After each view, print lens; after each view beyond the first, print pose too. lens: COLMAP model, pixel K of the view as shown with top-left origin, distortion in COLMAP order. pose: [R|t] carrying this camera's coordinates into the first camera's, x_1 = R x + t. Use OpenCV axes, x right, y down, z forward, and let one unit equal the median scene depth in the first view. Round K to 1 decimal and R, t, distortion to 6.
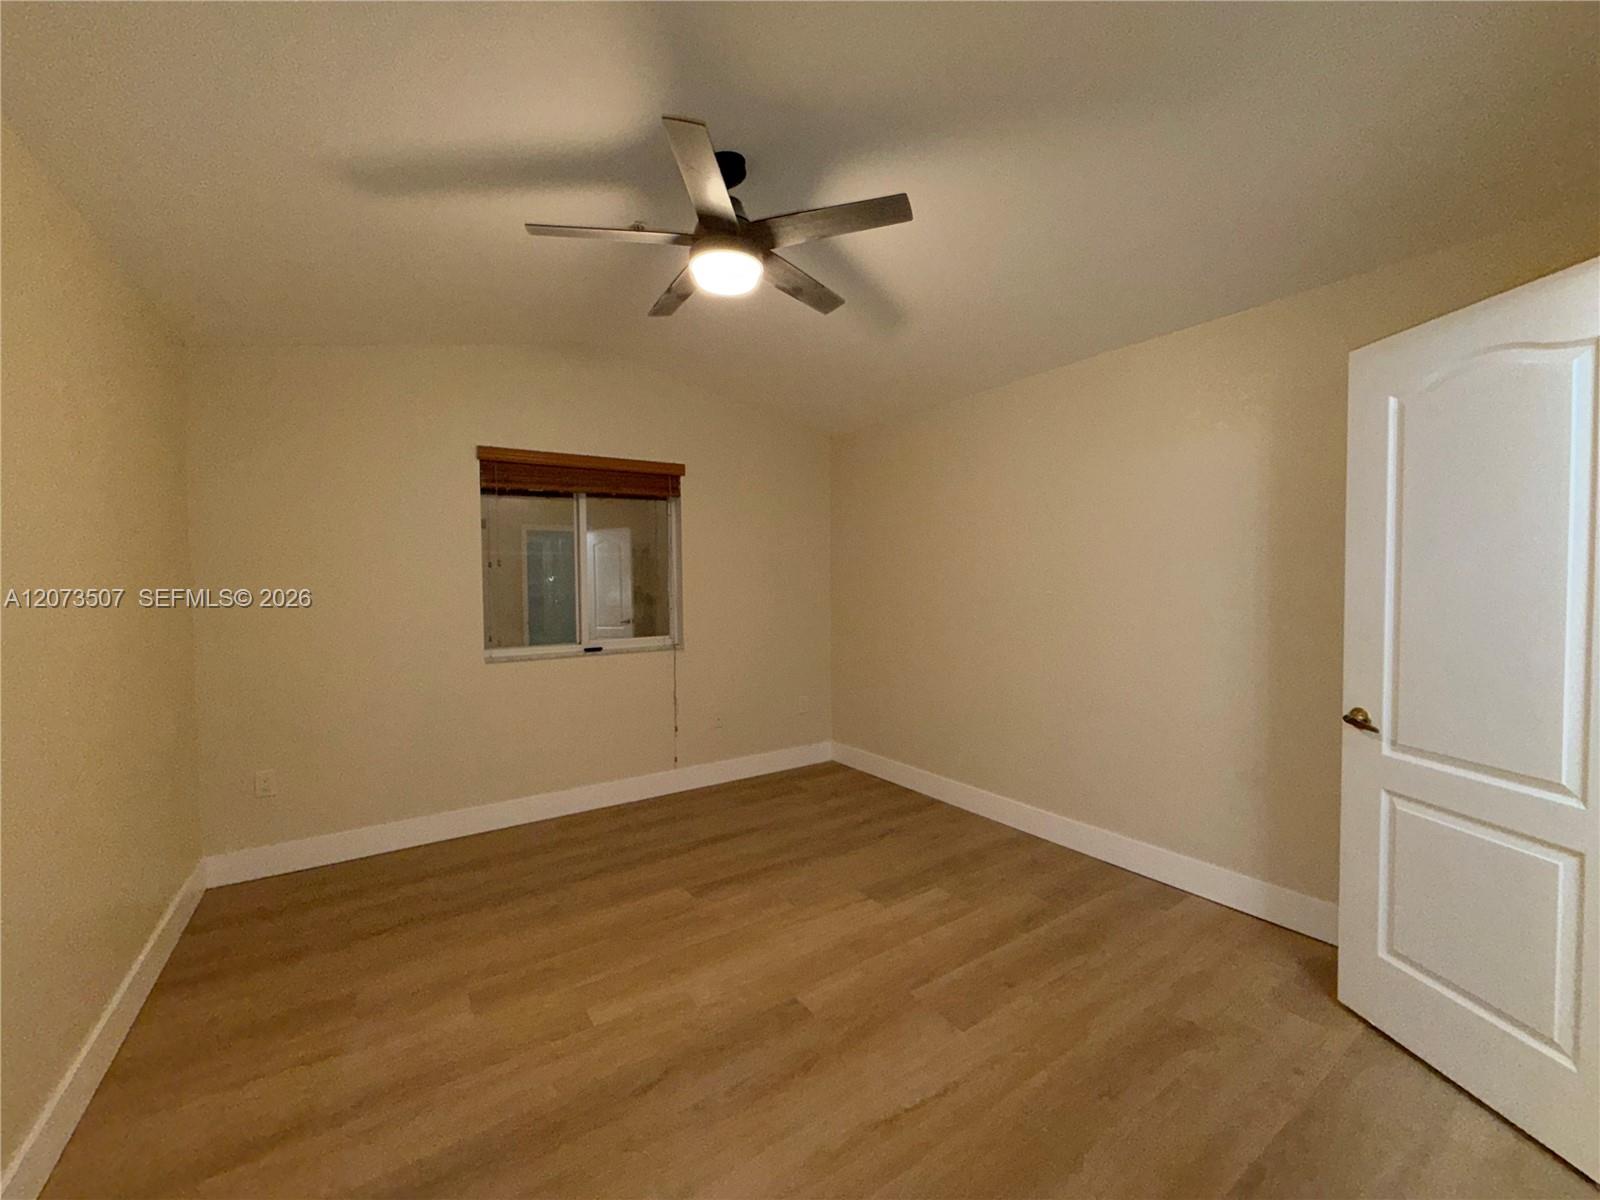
lens RADIAL K [[638.1, 0, 799.4], [0, 638.1, 606.1], [0, 0, 1]] dist [-0.000241, -0.000015]
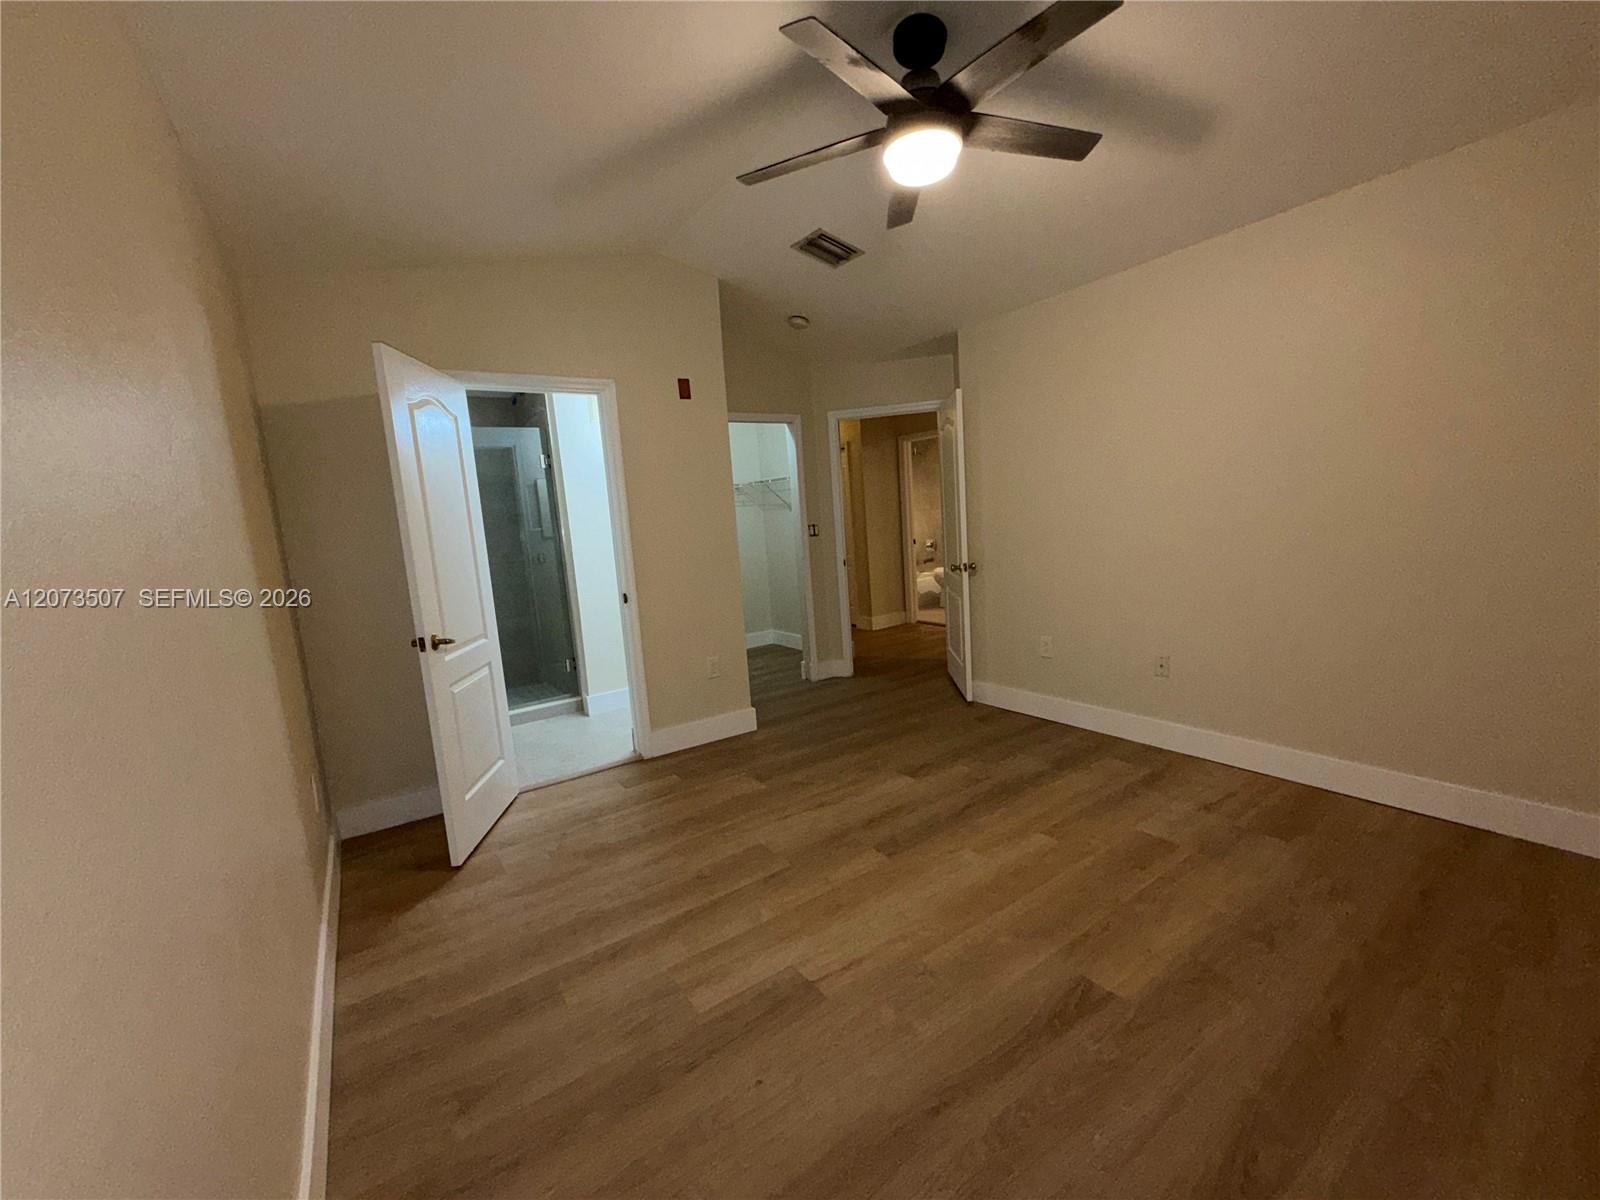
lens RADIAL K [[638.1, 0, 800.8], [0, 638.1, 598.9], [0, 0, 1]] dist [-0.000241, -0.000015]
pose [[-0.996819, 0.079673, 0.002240, 0.109057], [0.078925, 0.982755, 0.167222, -0.059765], [0.011122, 0.166866, -0.985917, 1.953487]]
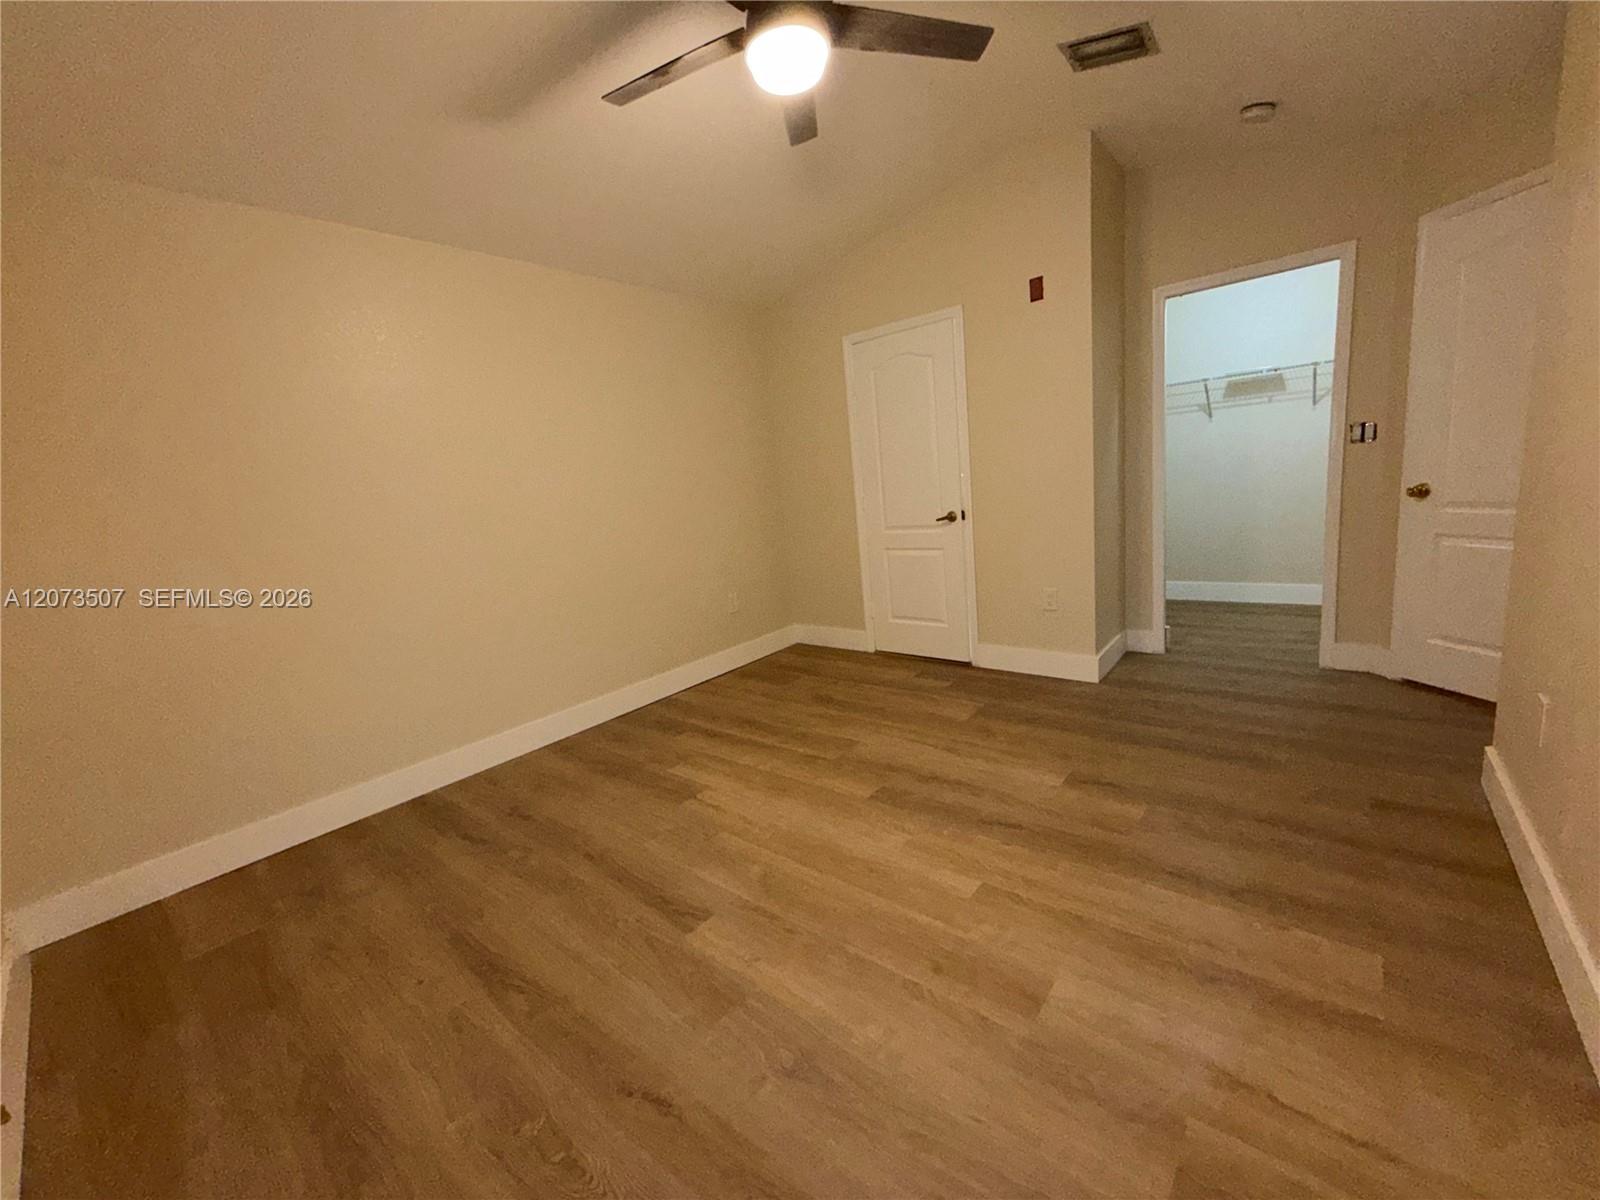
lens RADIAL K [[638.1, 0, 797.5], [0, 638.1, 600.4], [0, 0, 1]] dist [-0.000241, -0.000015]
pose [[-0.274429, -0.141087, 0.951201, -0.989425], [0.135519, 0.973631, 0.183512, 0.016882], [-0.952010, 0.179267, -0.248072, 1.274870]]
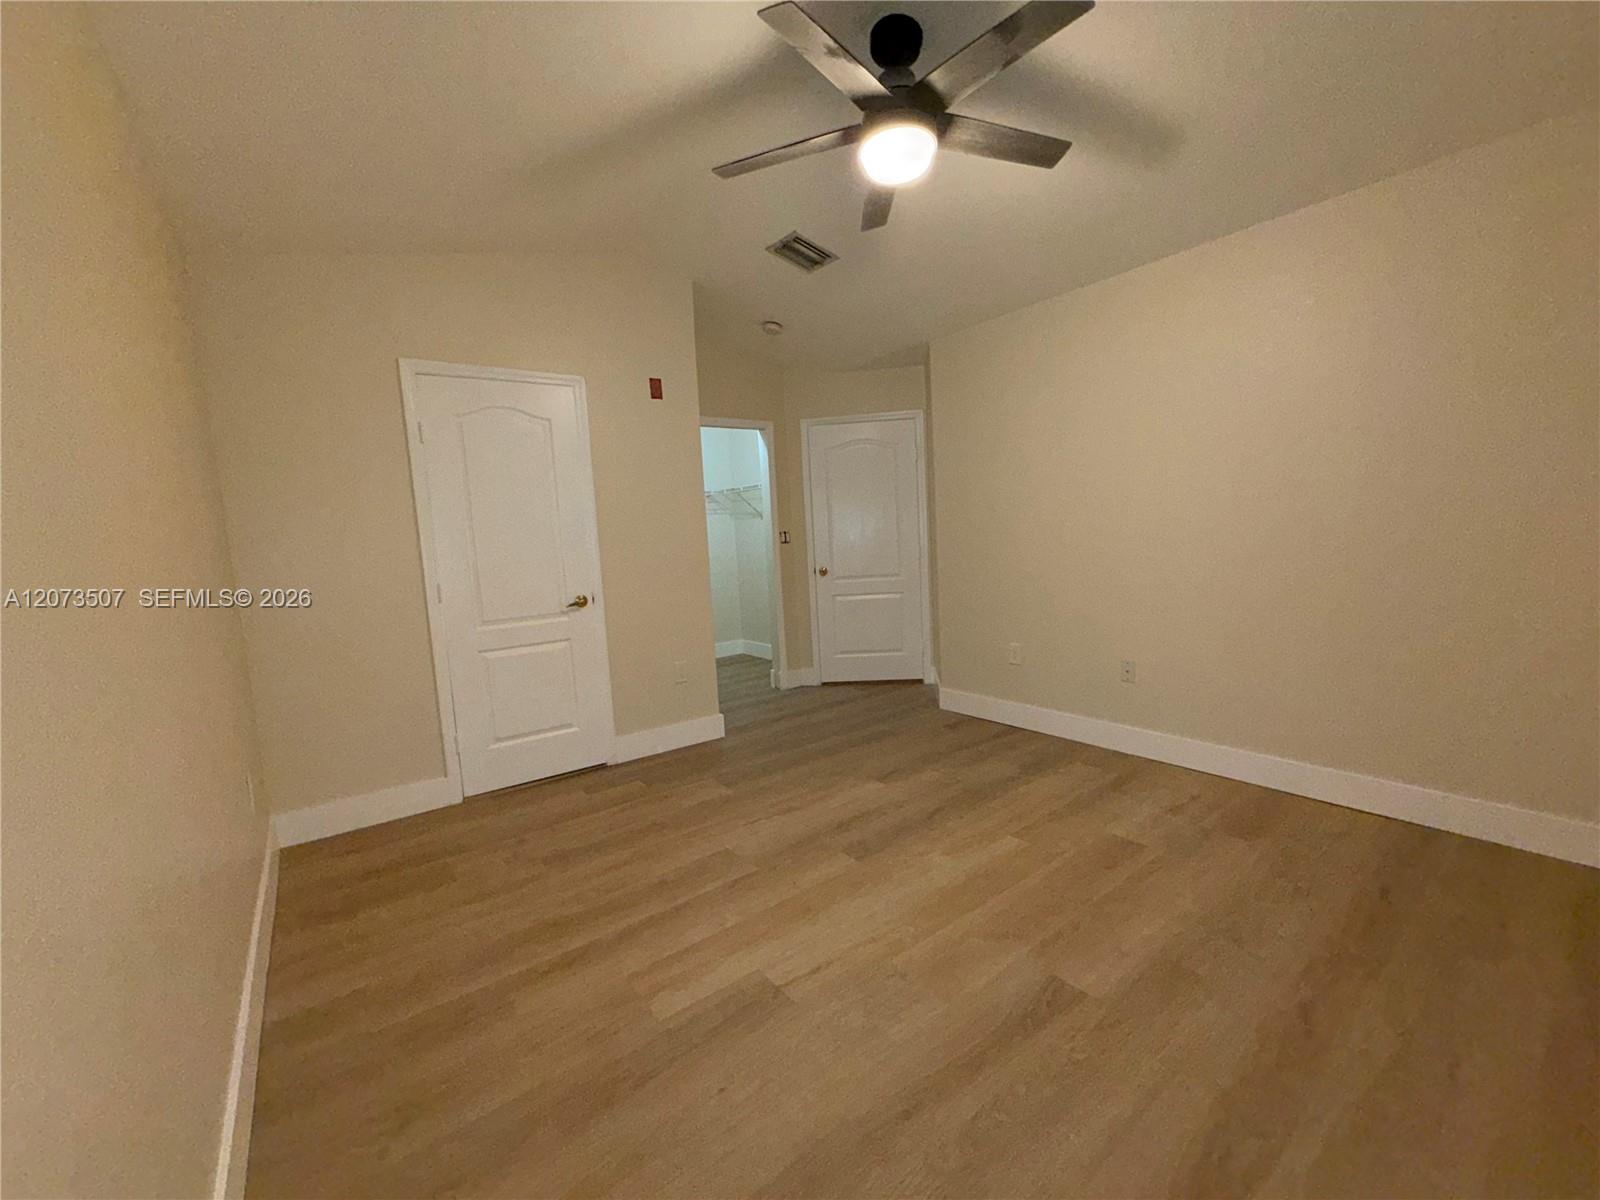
lens RADIAL K [[638.1, 0, 800.3], [0, 638.1, 597.7], [0, 0, 1]] dist [-0.000241, -0.000015]
pose [[-0.996661, 0.067224, -0.046337, 0.113085], [0.060027, 0.988008, 0.142253, -0.023613], [0.055344, 0.138997, -0.988745, 1.942782]]
